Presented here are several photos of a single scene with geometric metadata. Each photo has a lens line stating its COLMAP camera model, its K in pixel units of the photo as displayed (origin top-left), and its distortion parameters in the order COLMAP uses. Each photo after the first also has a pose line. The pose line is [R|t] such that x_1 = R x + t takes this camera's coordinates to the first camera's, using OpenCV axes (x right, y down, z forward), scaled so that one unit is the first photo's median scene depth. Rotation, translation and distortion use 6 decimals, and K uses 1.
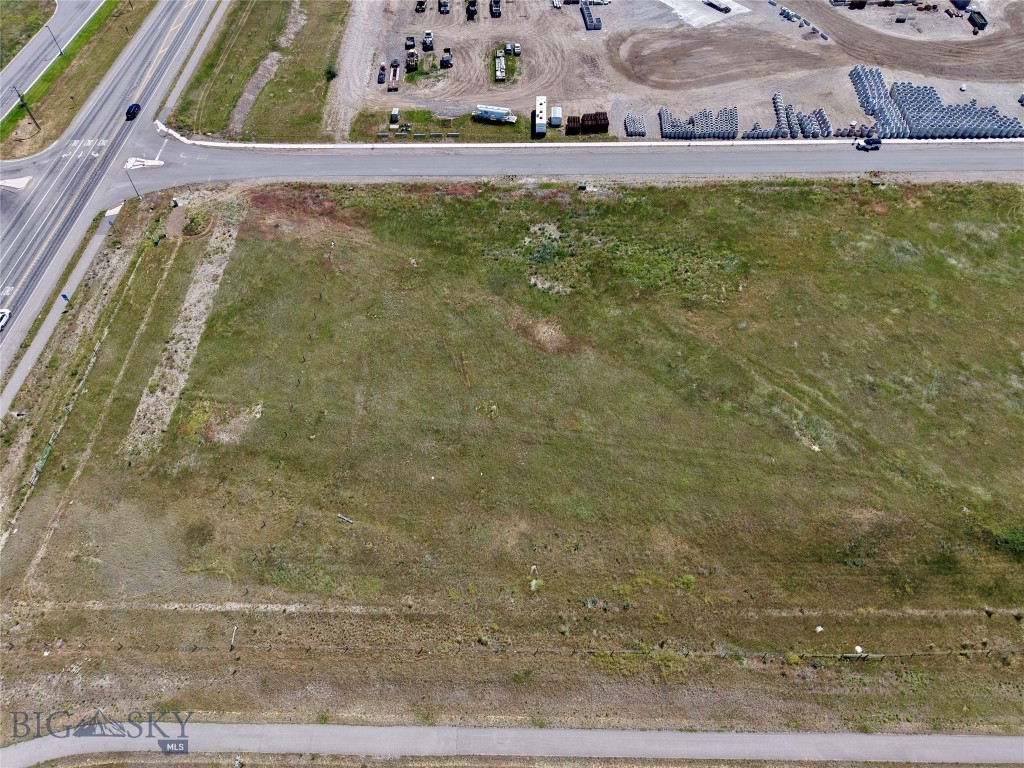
lens RADIAL K [[685.9, 0, 508.8], [0, 685.9, 385.4], [0, 0, 1]] dist [0.028147, -0.026687]
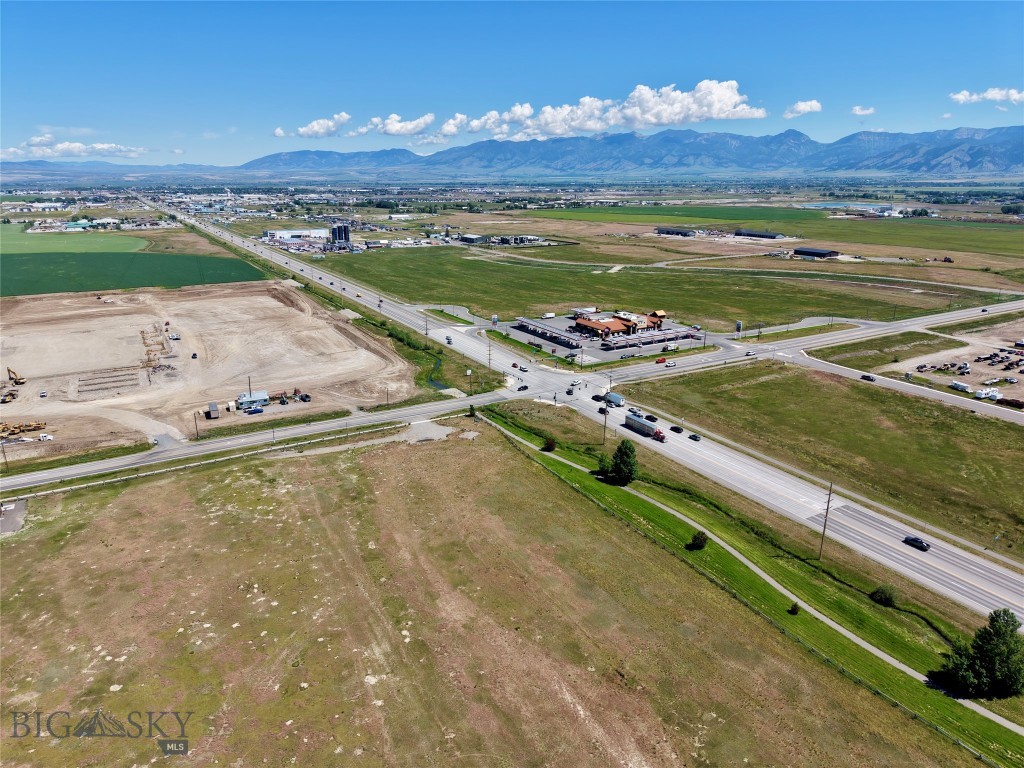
lens RADIAL K [[685.9, 0, 513.0], [0, 685.9, 388.3], [0, 0, 1]] dist [0.028147, -0.026687]
pose [[0.503241, 0.267163, -0.821811, 0.975814], [-0.688620, 0.698523, -0.194598, 0.864435], [0.522064, 0.663845, 0.535499, -0.664072]]
